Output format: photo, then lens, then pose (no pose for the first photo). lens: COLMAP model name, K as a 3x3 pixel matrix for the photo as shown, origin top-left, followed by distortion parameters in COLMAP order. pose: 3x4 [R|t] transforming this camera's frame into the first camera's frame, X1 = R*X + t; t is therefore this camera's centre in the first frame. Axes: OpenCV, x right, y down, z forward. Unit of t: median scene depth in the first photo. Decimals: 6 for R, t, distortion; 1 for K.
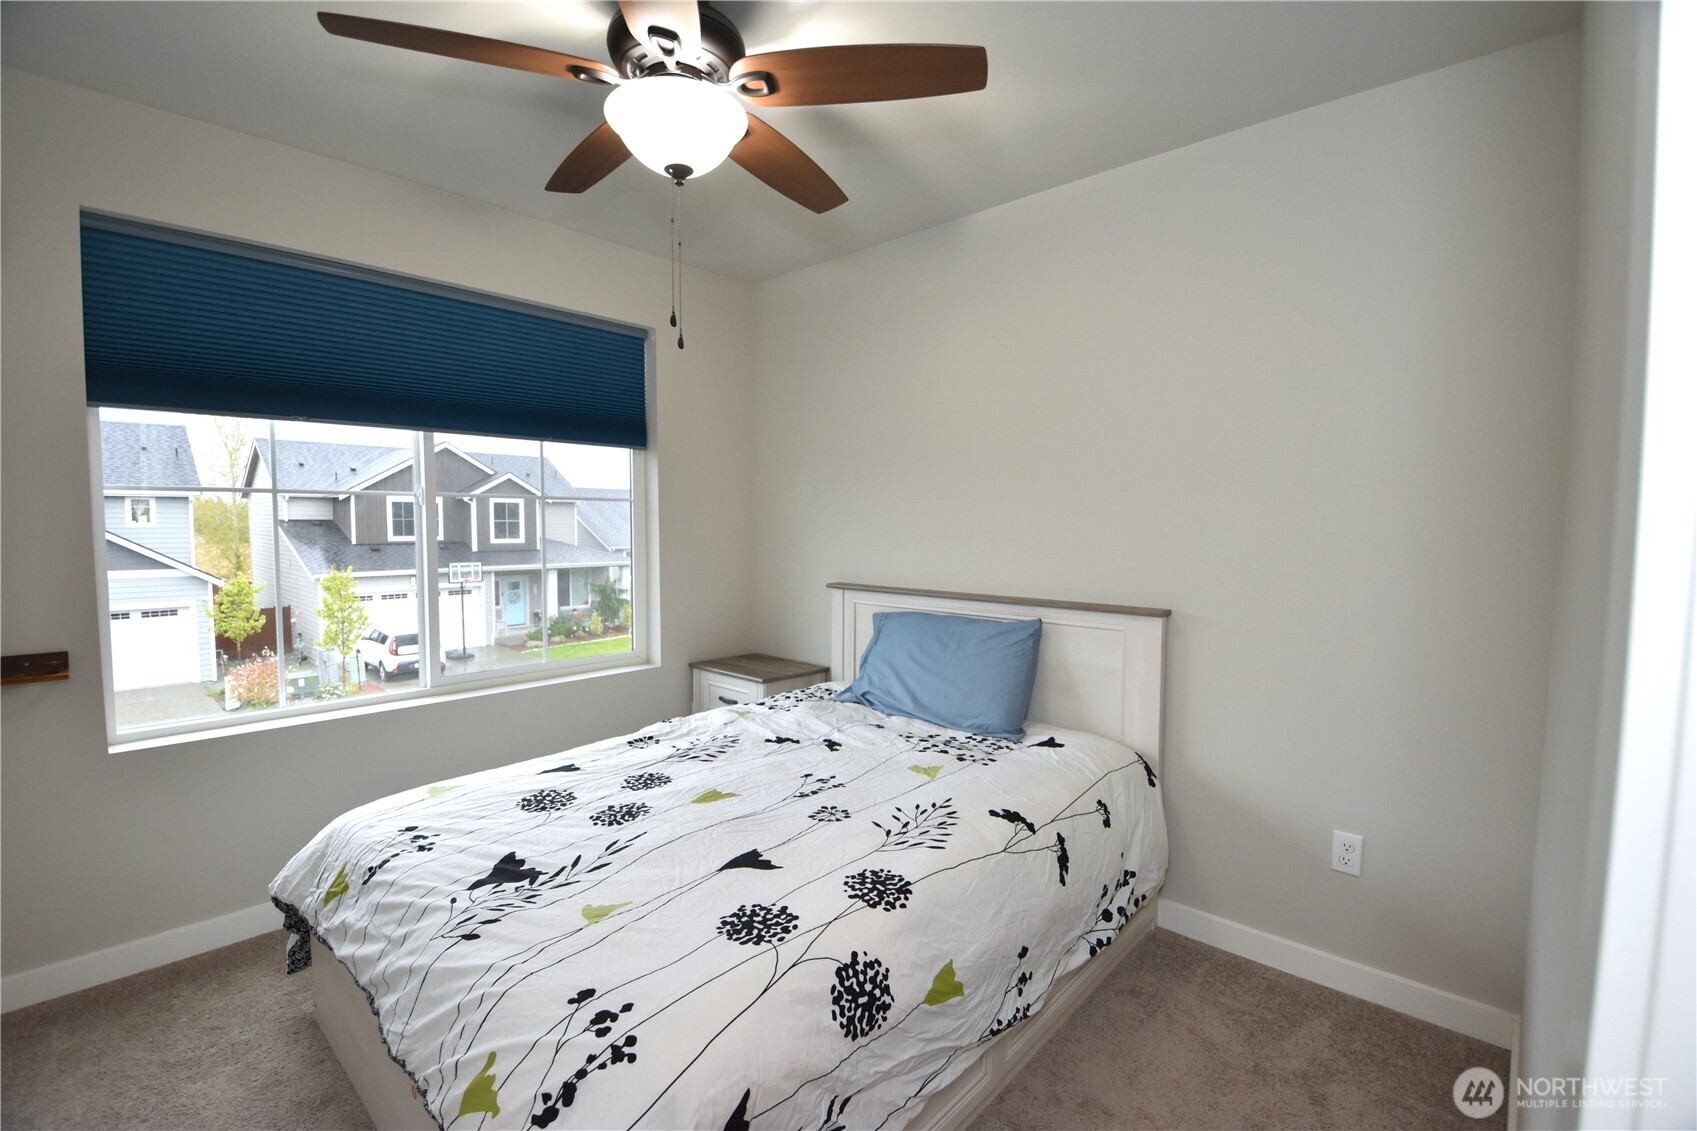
lens RADIAL K [[737.7, 0, 839.4], [0, 737.7, 565.2], [0, 0, 1]] dist [-0.002228, -0.001718]
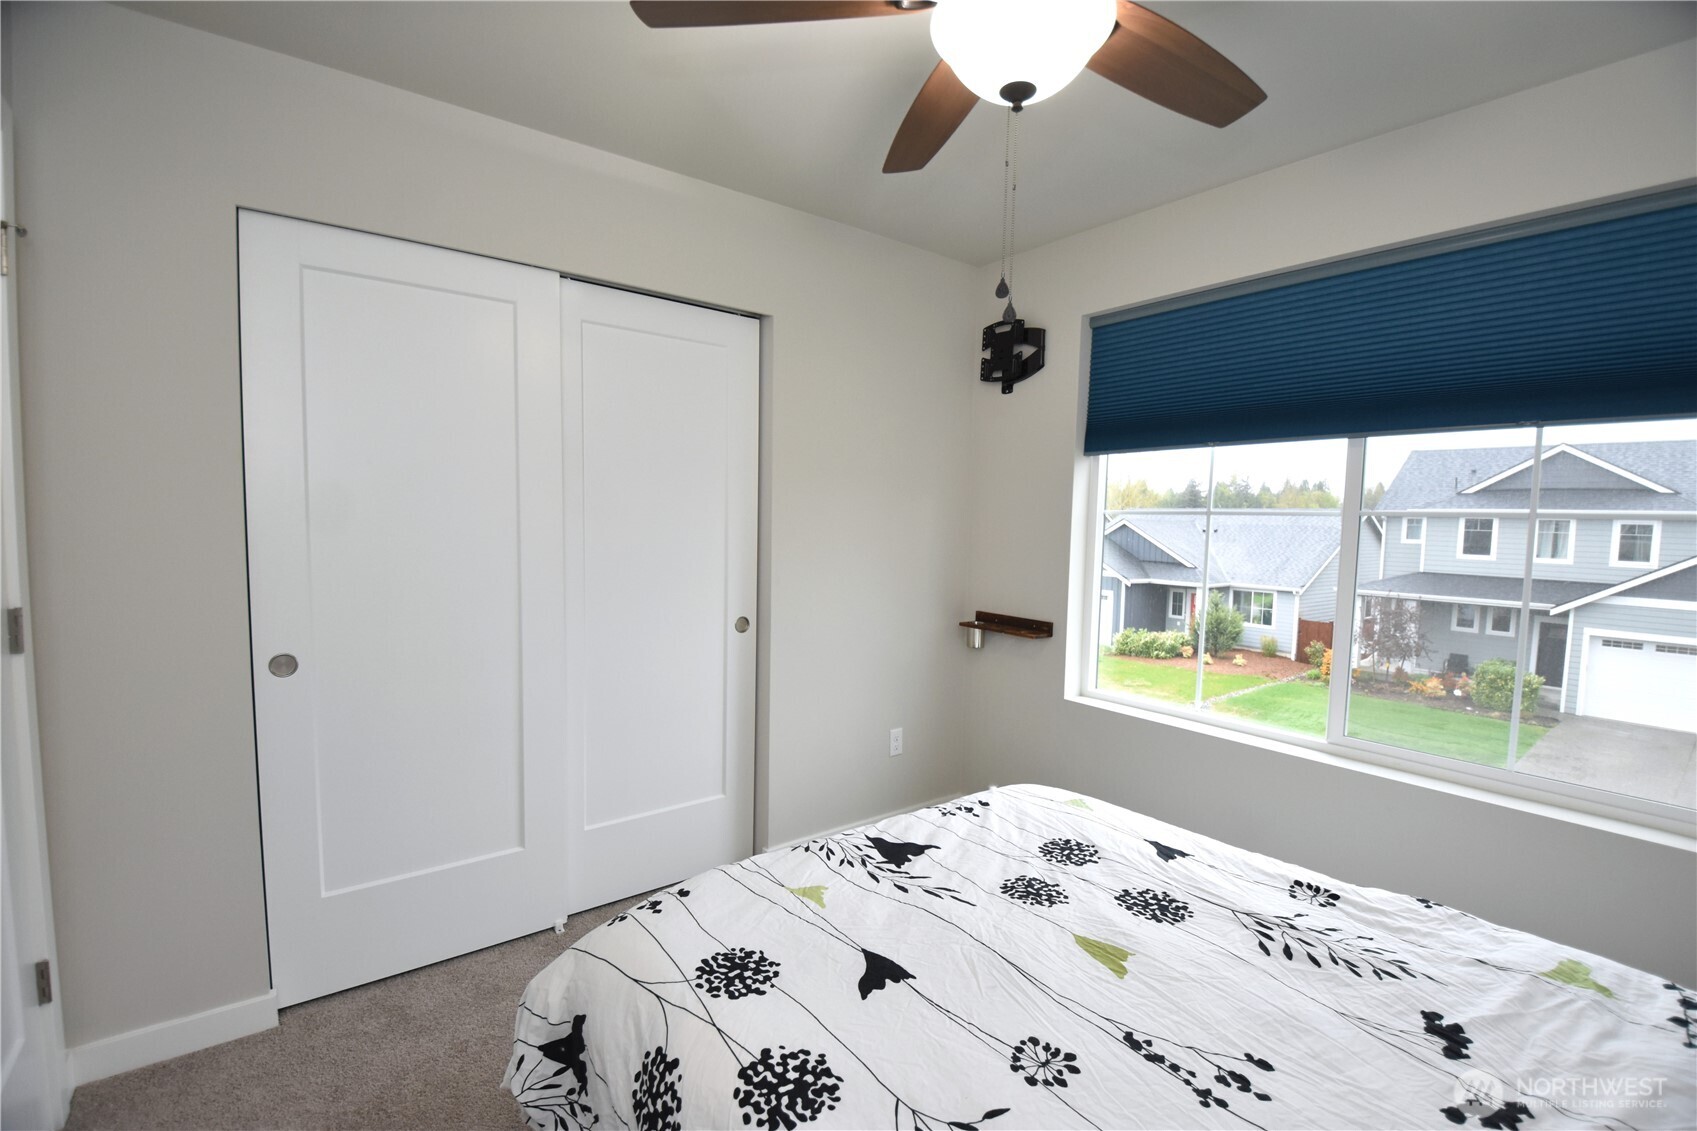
lens RADIAL K [[737.7, 0, 838.6], [0, 737.7, 572.8], [0, 0, 1]] dist [-0.002228, -0.001718]
pose [[-0.167505, 0.061375, -0.983959, 0.488551], [-0.077853, 0.994120, 0.075263, -0.060689], [0.982792, 0.089211, -0.161742, 0.801107]]
